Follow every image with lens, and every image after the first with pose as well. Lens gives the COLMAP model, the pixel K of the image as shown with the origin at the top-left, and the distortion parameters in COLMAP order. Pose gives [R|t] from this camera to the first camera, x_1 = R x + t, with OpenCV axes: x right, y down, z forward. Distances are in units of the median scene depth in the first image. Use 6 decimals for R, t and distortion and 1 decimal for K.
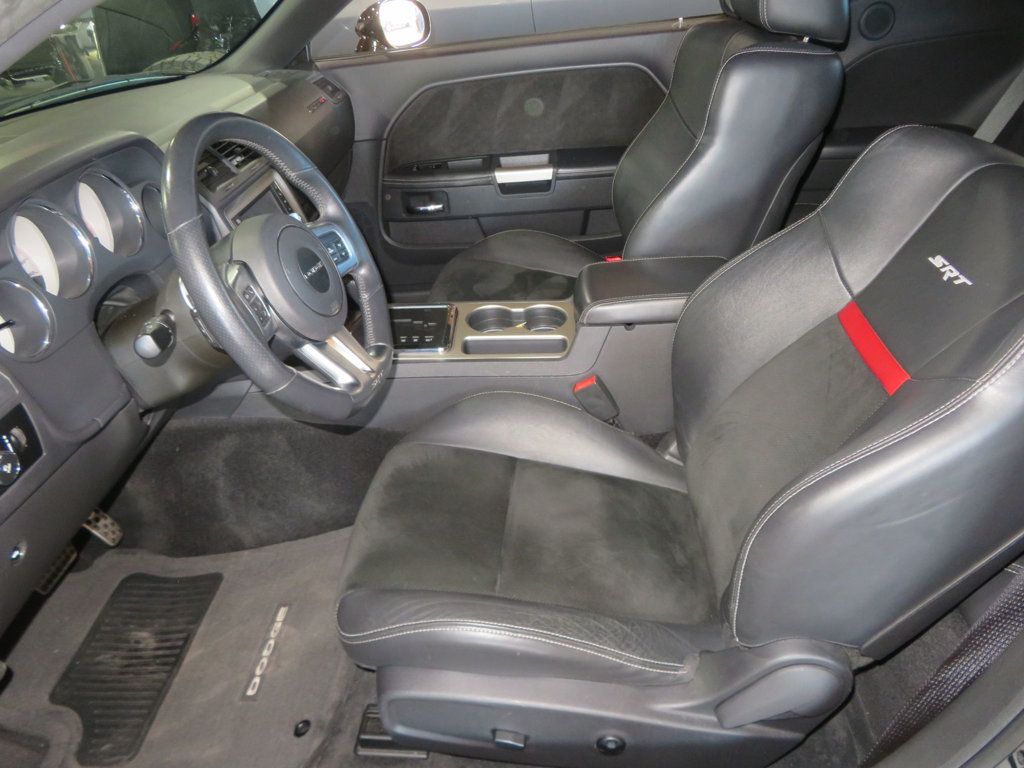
lens RADIAL K [[734.3, 0, 514.4], [0, 734.3, 374.2], [0, 0, 1]] dist [-0.008950, 0.000853]
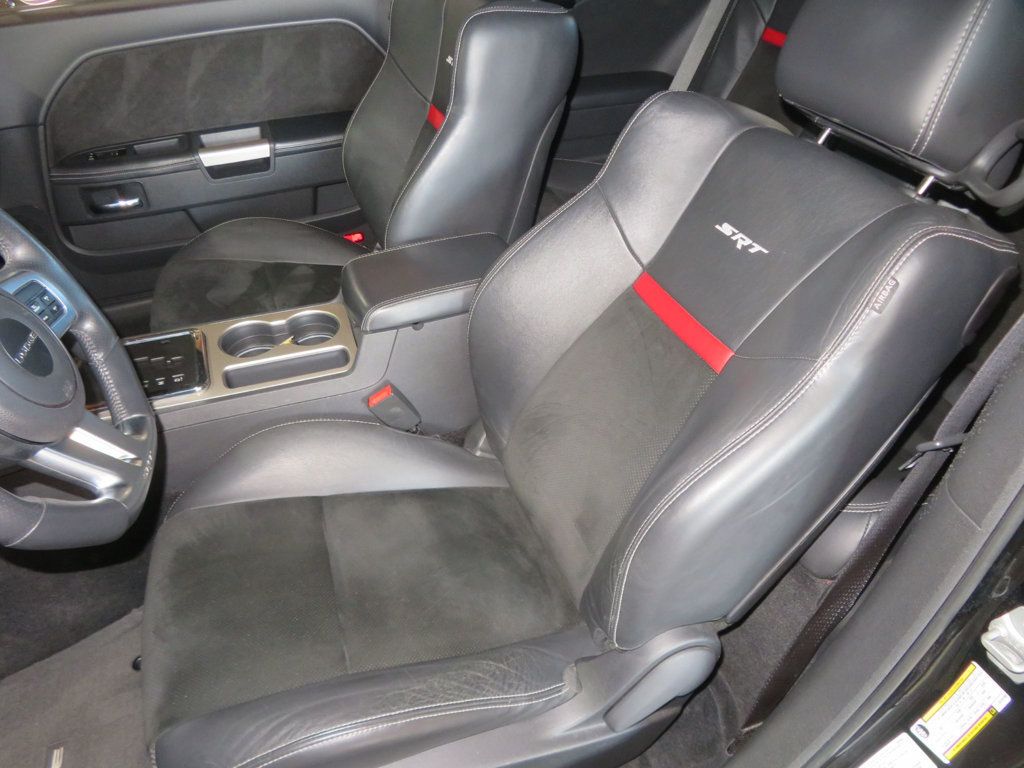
lens RADIAL K [[734.3, 0, 514.4], [0, 734.3, 374.2], [0, 0, 1]] dist [-0.008950, 0.000853]
pose [[0.915091, -0.193251, 0.353924, -0.065402], [0.168130, 0.980605, 0.100725, -0.076351], [-0.366525, -0.032667, 0.929834, 0.105829]]
